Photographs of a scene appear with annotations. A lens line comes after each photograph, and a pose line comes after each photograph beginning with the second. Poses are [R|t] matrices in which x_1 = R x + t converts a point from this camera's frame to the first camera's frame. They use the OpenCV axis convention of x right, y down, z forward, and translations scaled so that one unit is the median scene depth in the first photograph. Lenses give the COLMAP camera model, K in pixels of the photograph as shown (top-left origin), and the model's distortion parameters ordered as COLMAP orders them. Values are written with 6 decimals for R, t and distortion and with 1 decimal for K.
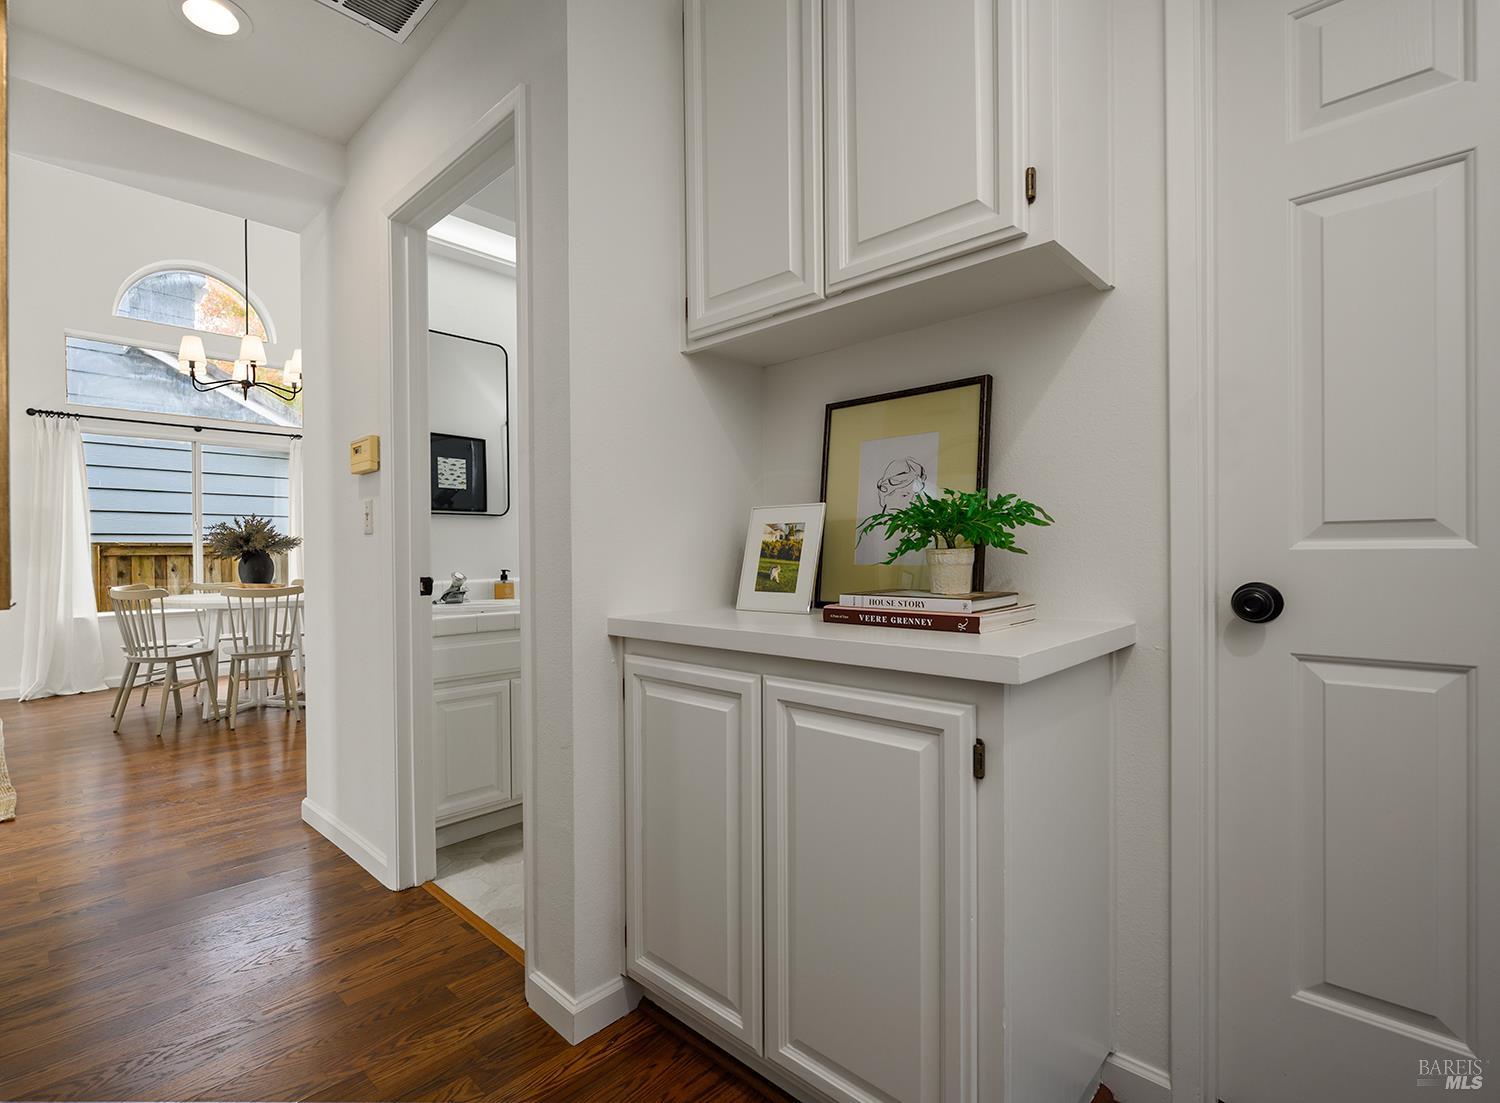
lens RADIAL K [[713.0, 0, 671.0], [0, 713.0, 551.5], [0, 0, 1]] dist [0.000129, -0.000484]
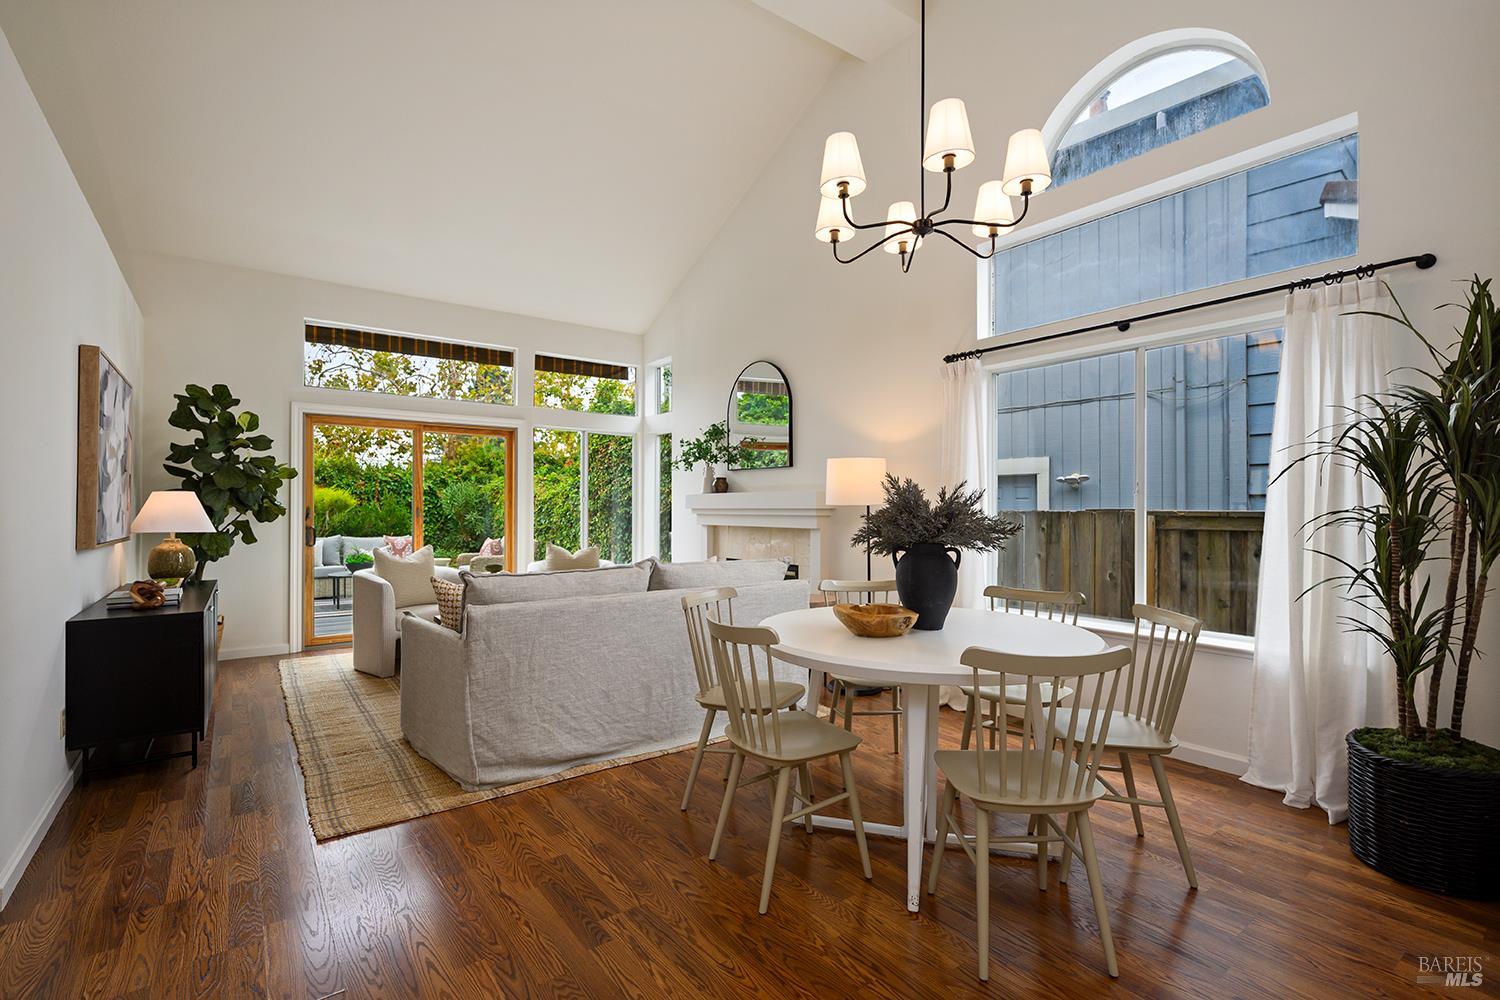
lens RADIAL K [[681.3, 0, 752.4], [0, 681.3, 504.5], [0, 0, 1]] dist [-0.006901, 0.000864]
pose [[-0.117214, 0.012681, -0.993026, -0.067337], [-0.006740, 0.999885, 0.013564, -0.030469], [0.993084, 0.008282, -0.117115, 0.803924]]
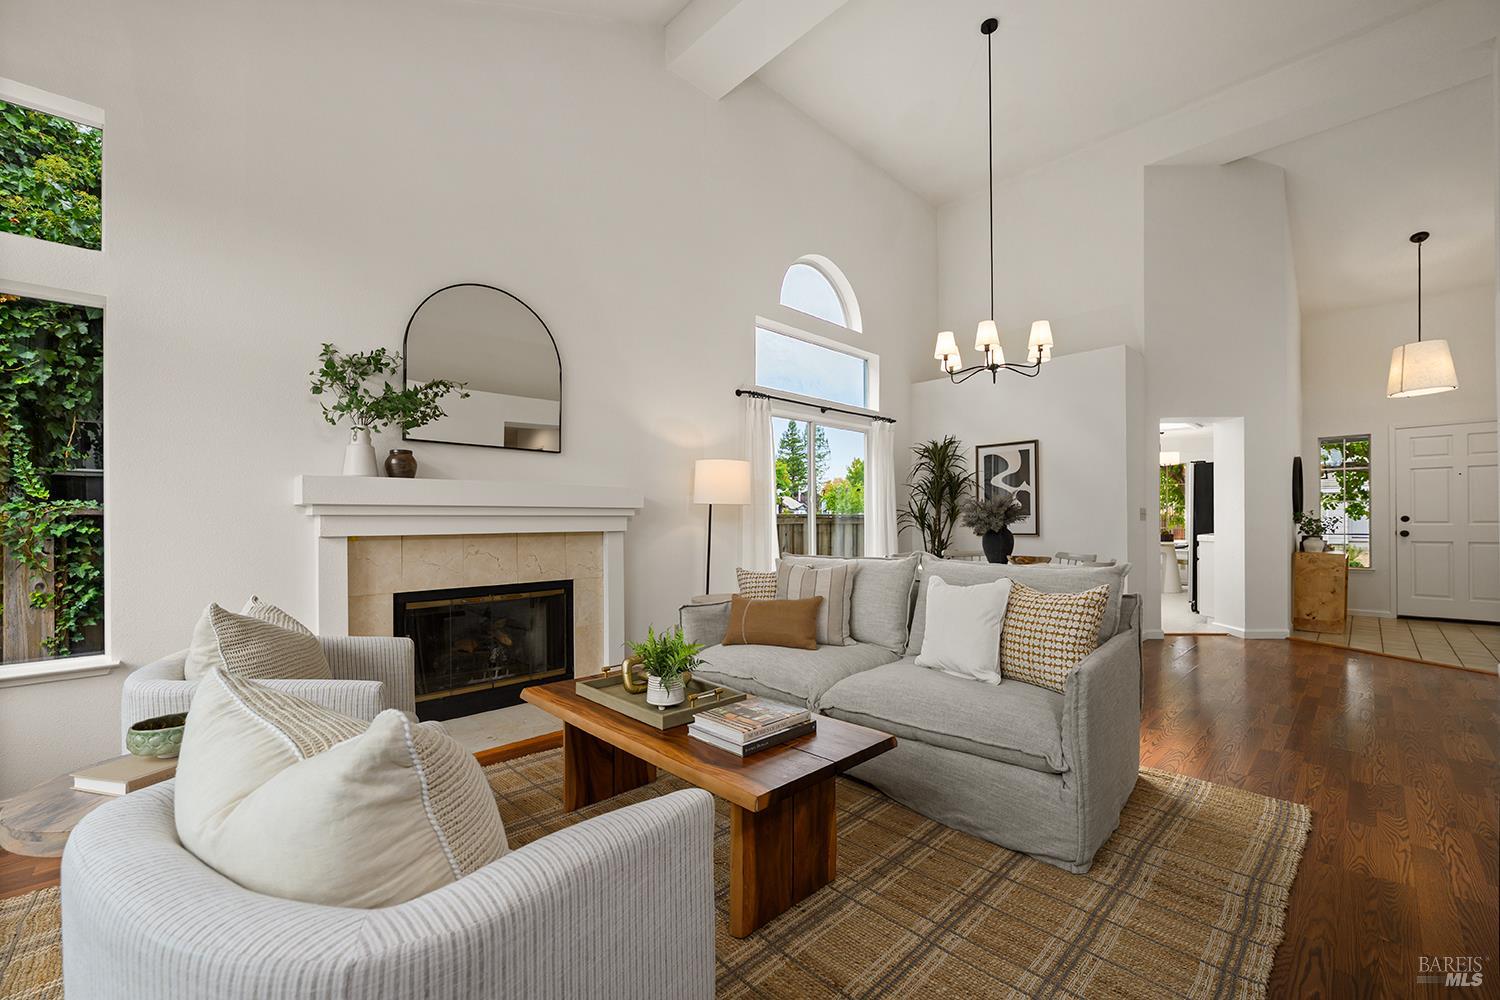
lens RADIAL K [[598.0, 0, 754.2], [0, 598.0, 516.1], [0, 0, 1]] dist [-0.006609, 0.000049]
pose [[0.999890, 0.014477, -0.003281, -0.810279], [-0.014522, 0.999796, -0.014037, 0.003146], [0.003077, 0.014083, 0.999896, 0.103044]]
